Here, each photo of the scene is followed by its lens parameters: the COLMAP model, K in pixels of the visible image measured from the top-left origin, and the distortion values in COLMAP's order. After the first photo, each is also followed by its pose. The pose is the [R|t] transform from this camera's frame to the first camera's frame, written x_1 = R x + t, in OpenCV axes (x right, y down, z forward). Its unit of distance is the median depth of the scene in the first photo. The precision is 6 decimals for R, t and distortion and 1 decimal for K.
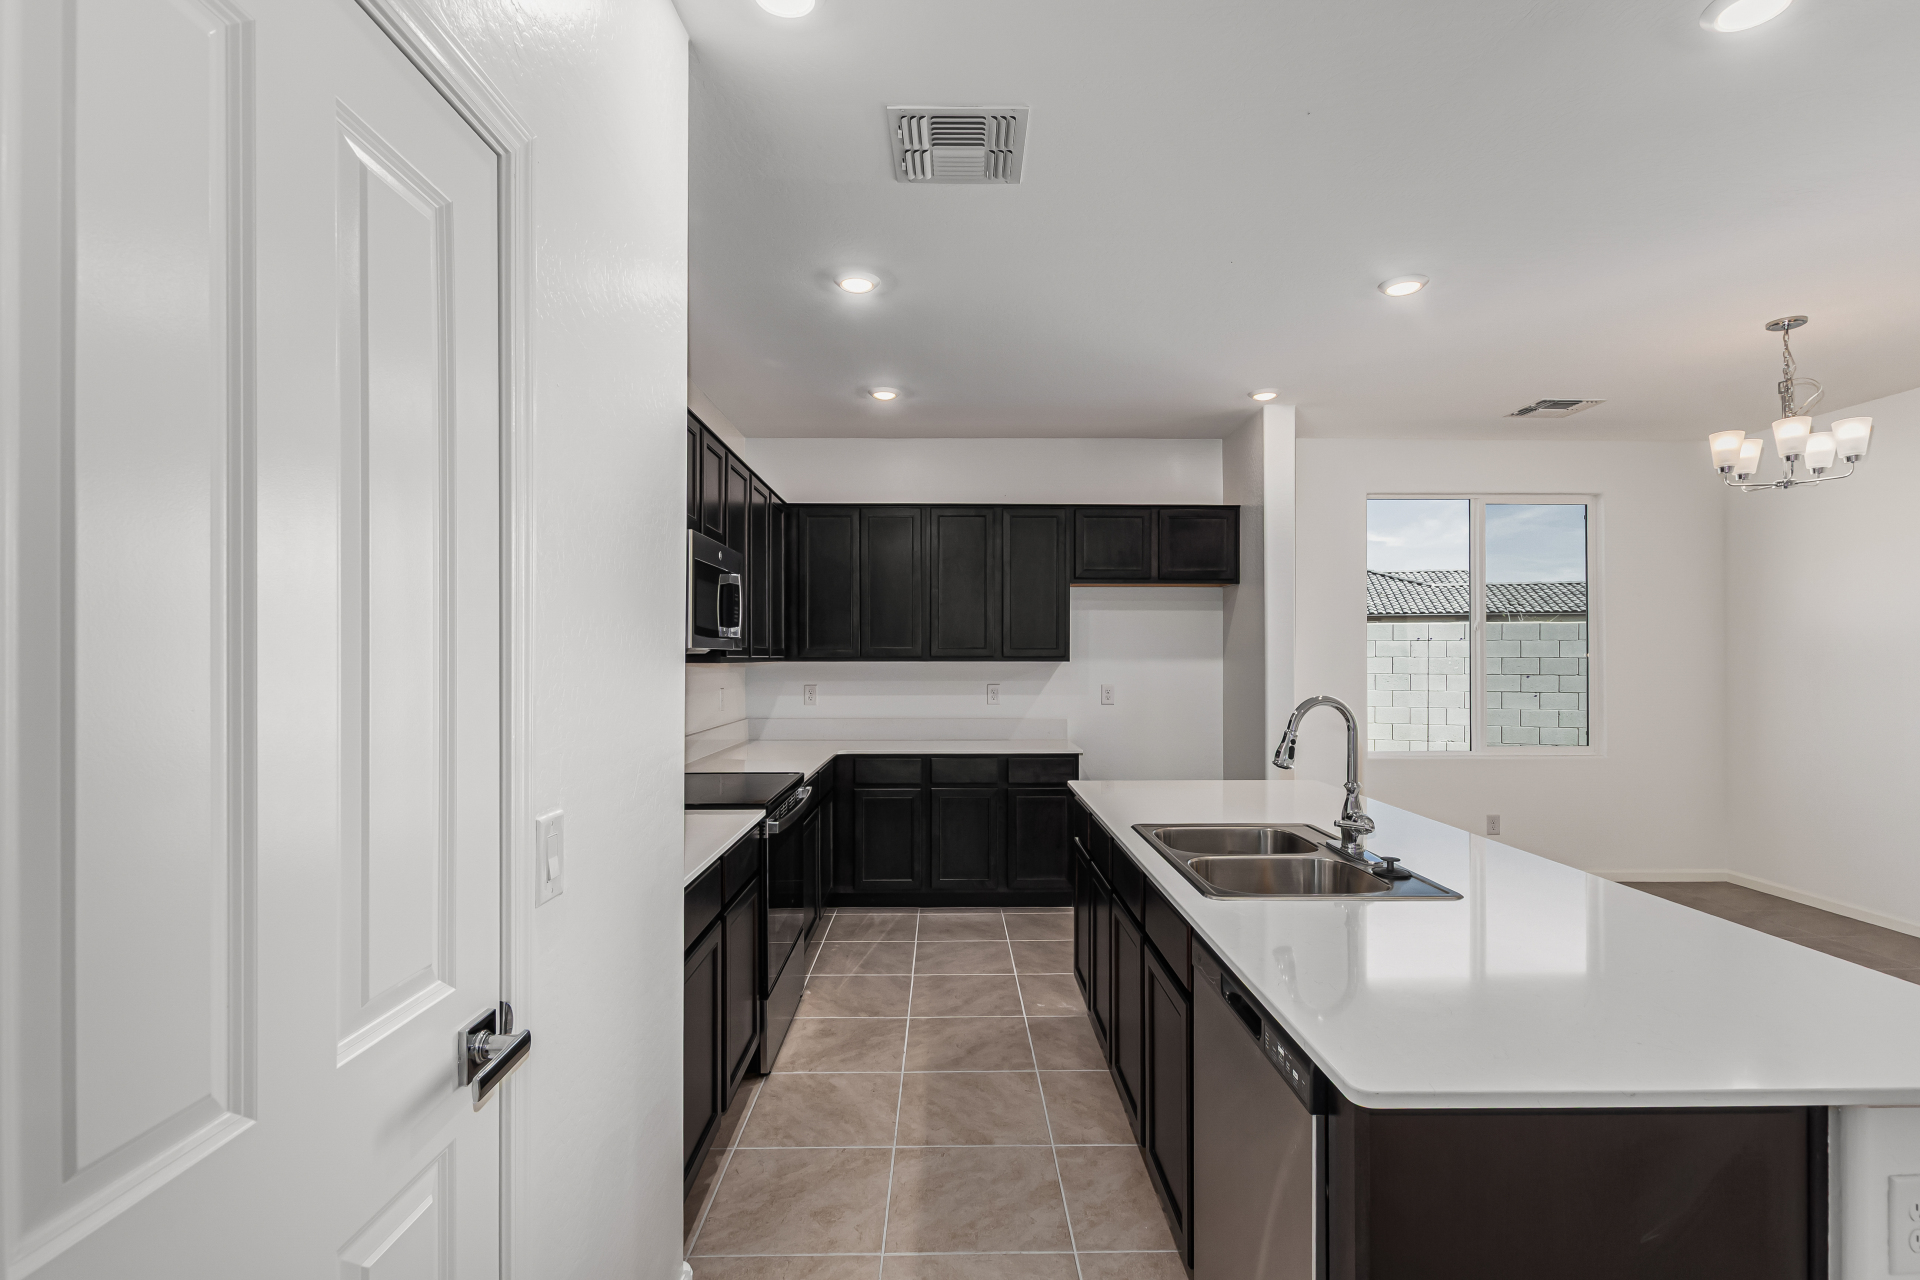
lens RADIAL K [[886.9, 0, 977.6], [0, 886.9, 649.8], [0, 0, 1]] dist [0.002502, 0.000179]
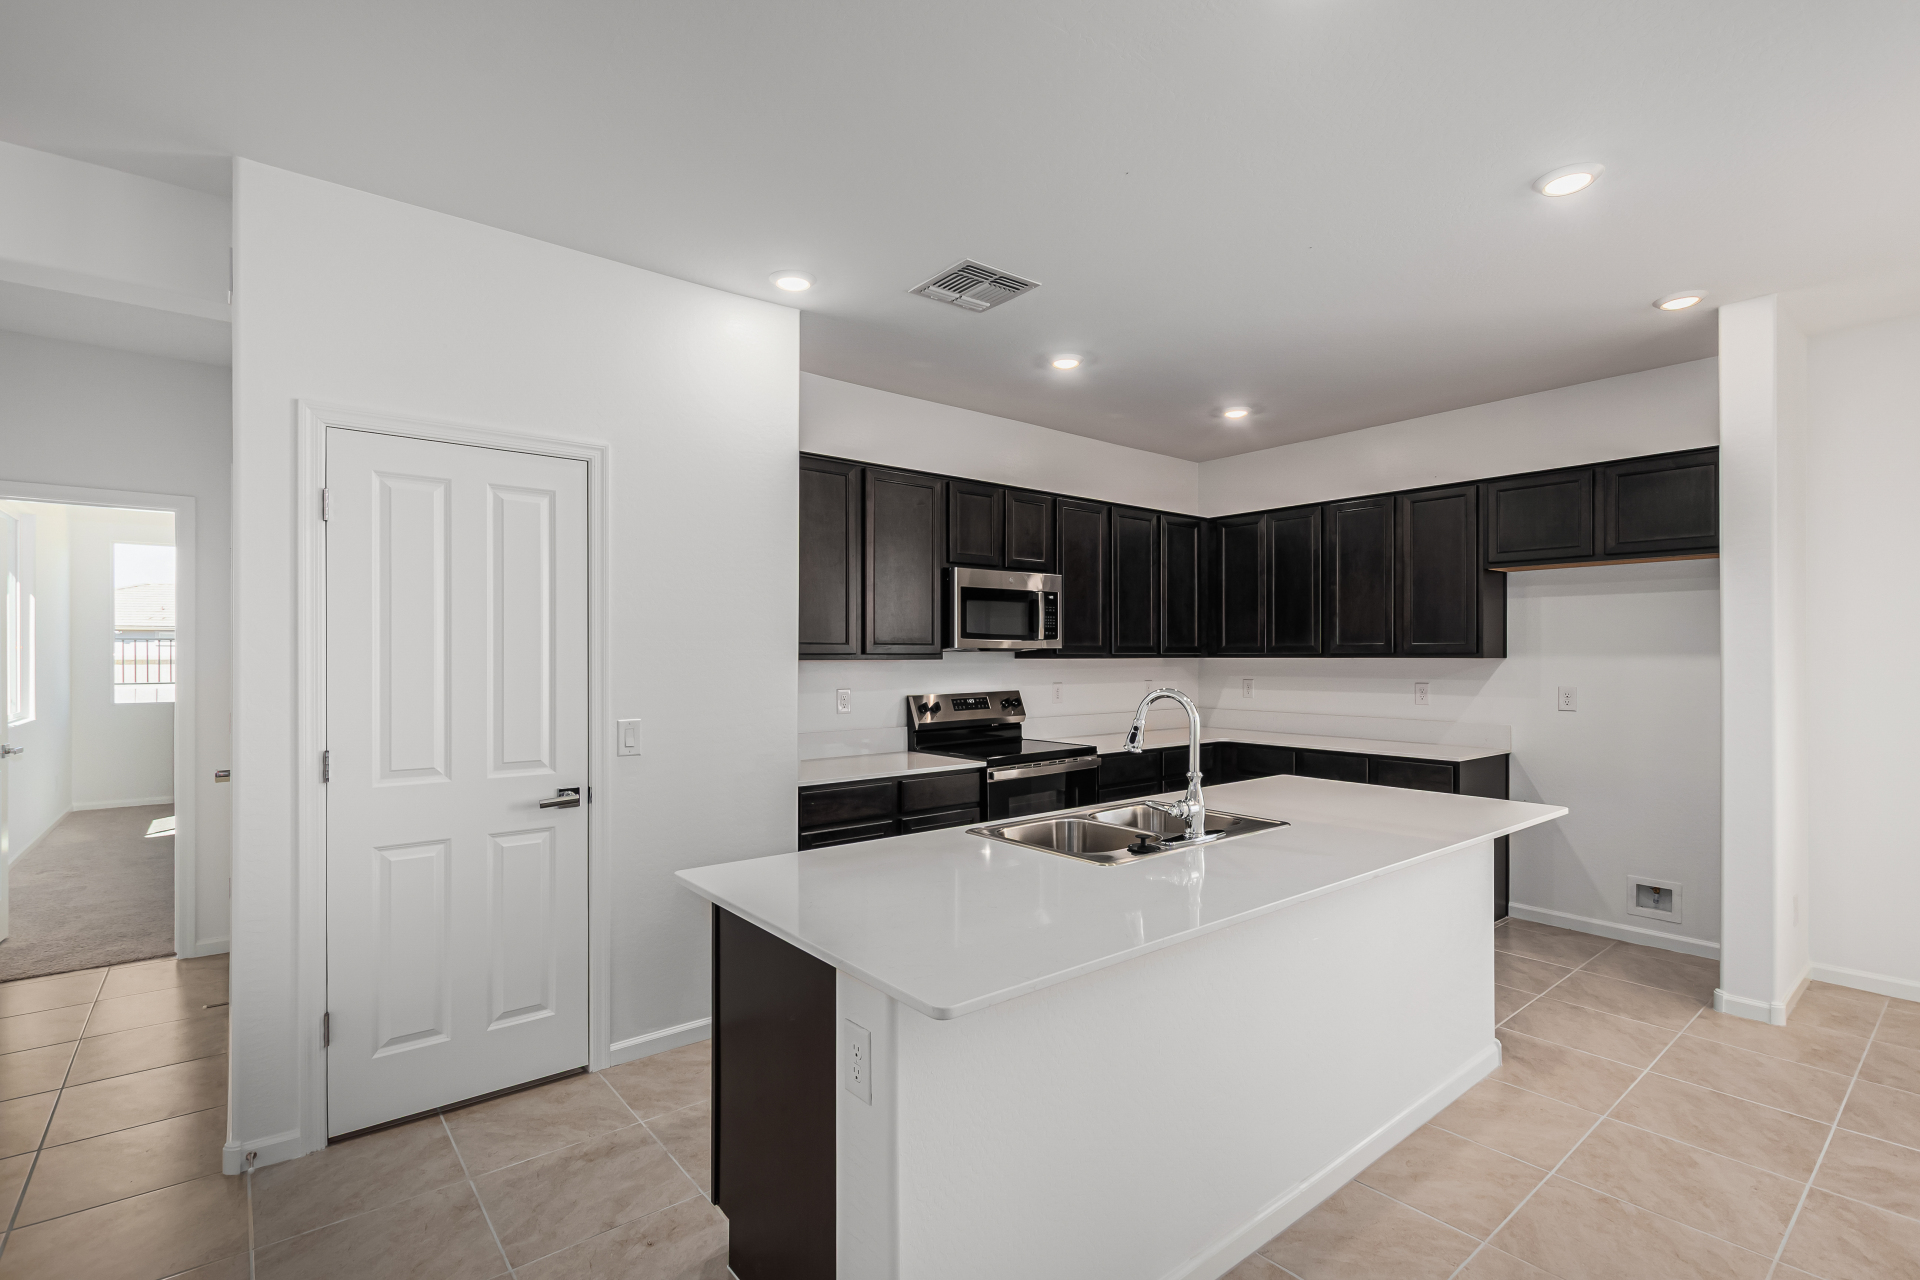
lens RADIAL K [[886.9, 0, 975.5], [0, 886.9, 647.9], [0, 0, 1]] dist [0.002502, 0.000179]
pose [[0.606997, -0.008243, -0.794661, 0.478679], [0.008222, 0.999958, -0.004092, 0.002226], [0.794662, -0.004050, 0.607039, 0.068231]]
